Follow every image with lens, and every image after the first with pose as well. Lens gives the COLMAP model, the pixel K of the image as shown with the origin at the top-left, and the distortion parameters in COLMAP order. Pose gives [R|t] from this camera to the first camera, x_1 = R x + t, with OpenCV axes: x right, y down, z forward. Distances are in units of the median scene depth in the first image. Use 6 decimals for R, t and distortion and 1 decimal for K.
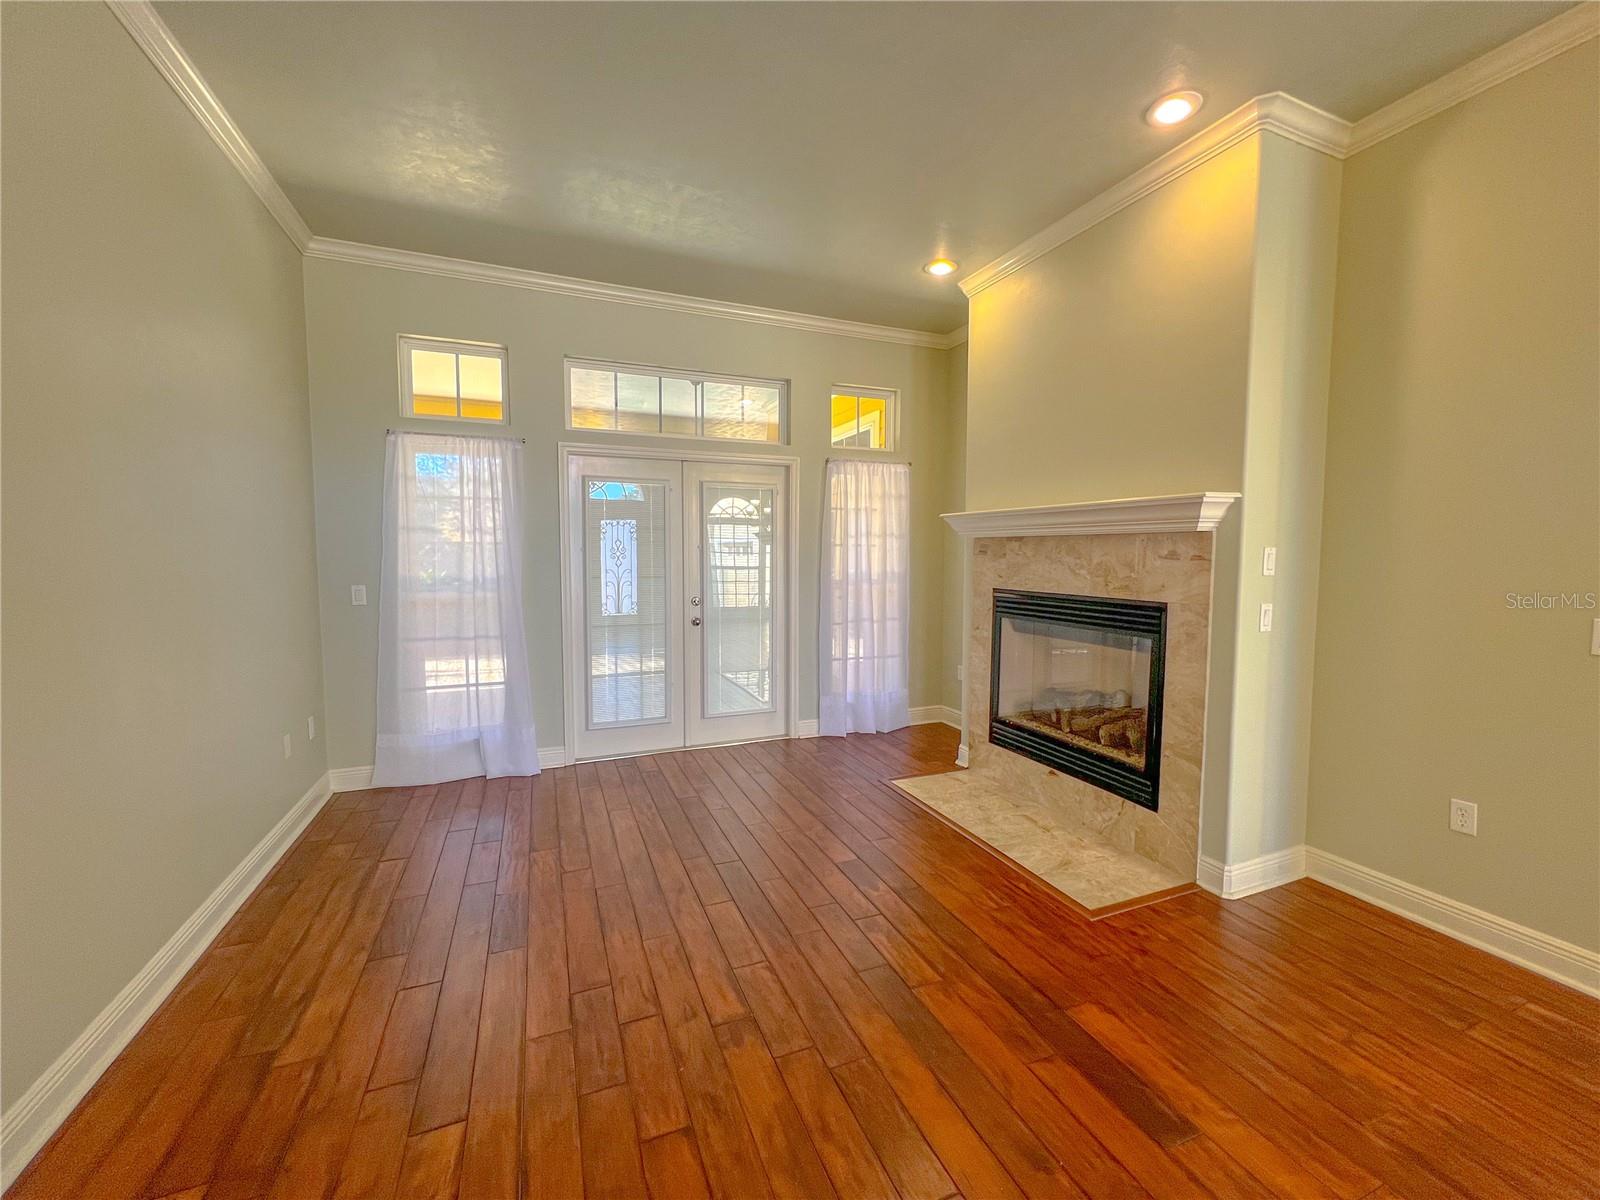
lens RADIAL K [[640.5, 0, 798.4], [0, 640.5, 596.8], [0, 0, 1]] dist [-0.001718, 0.000371]
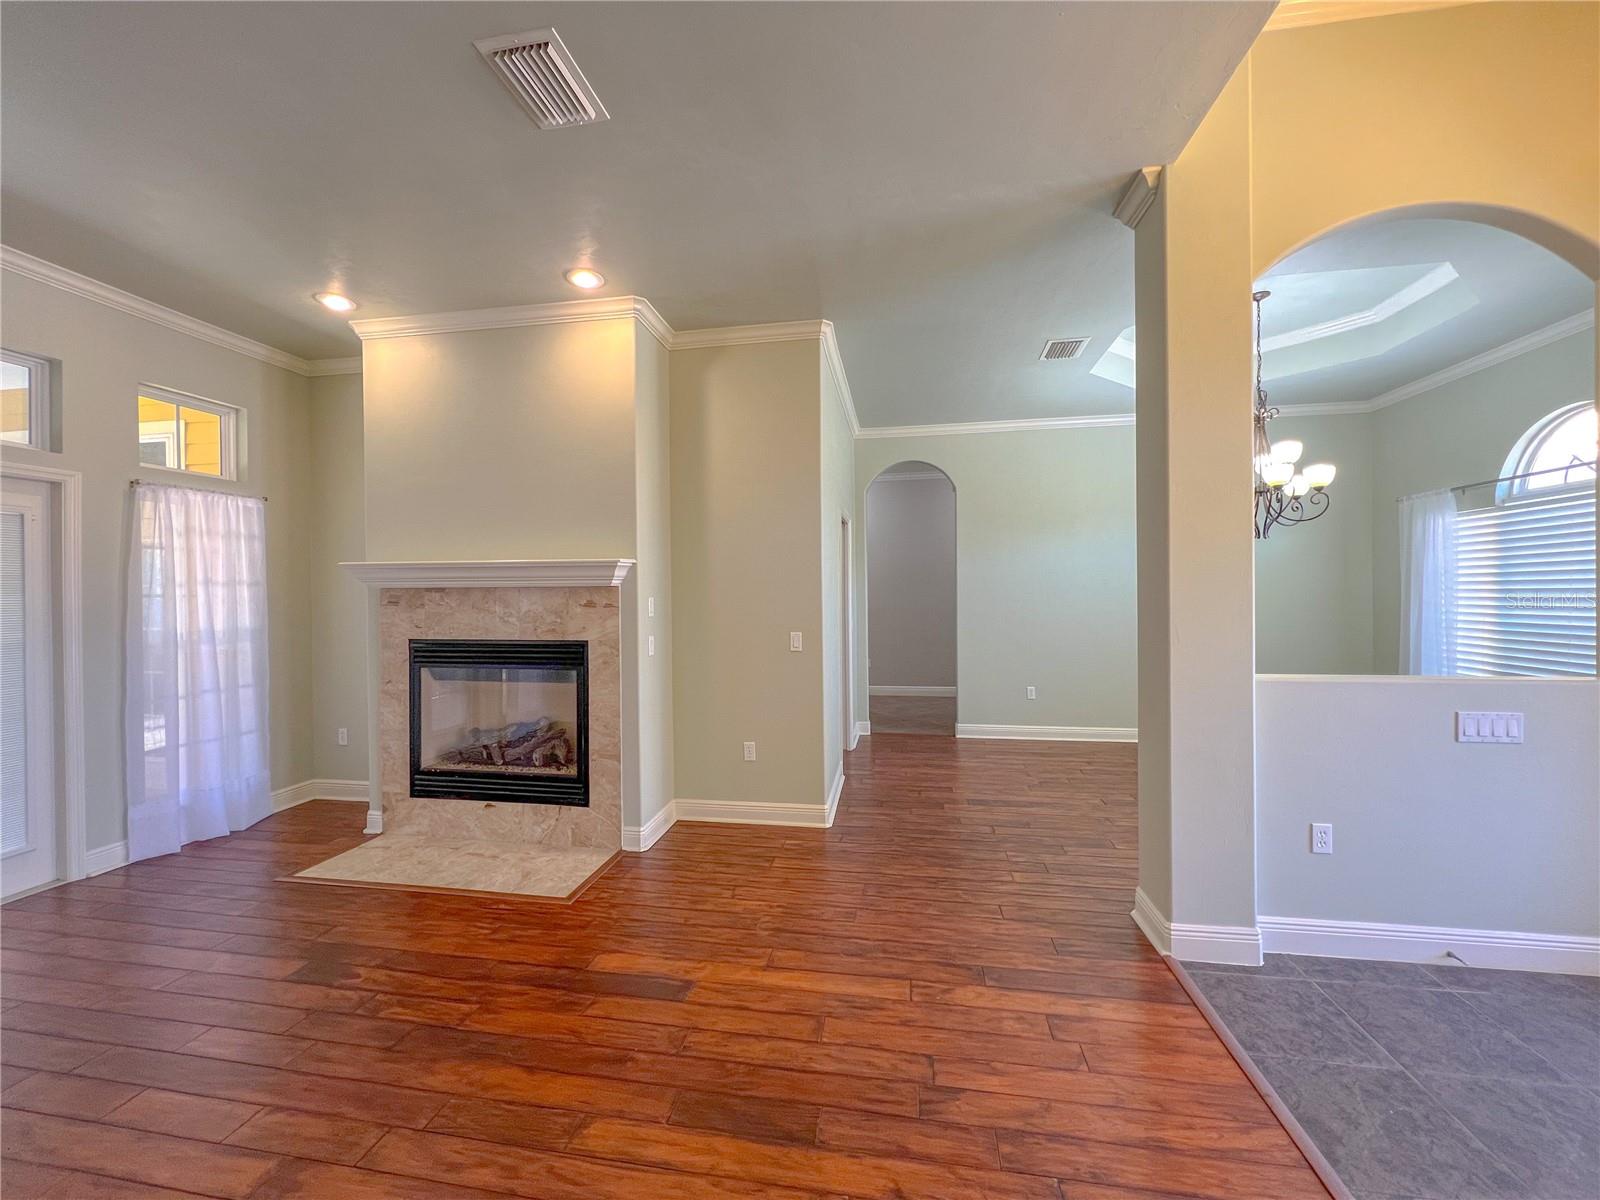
lens RADIAL K [[640.5, 0, 798.4], [0, 640.5, 596.8], [0, 0, 1]] dist [-0.001718, 0.000371]
pose [[0.529425, -0.010753, 0.848288, -0.243671], [0.068163, 0.997226, -0.029900, -0.009104], [-0.845614, 0.073652, 0.528690, -0.041069]]
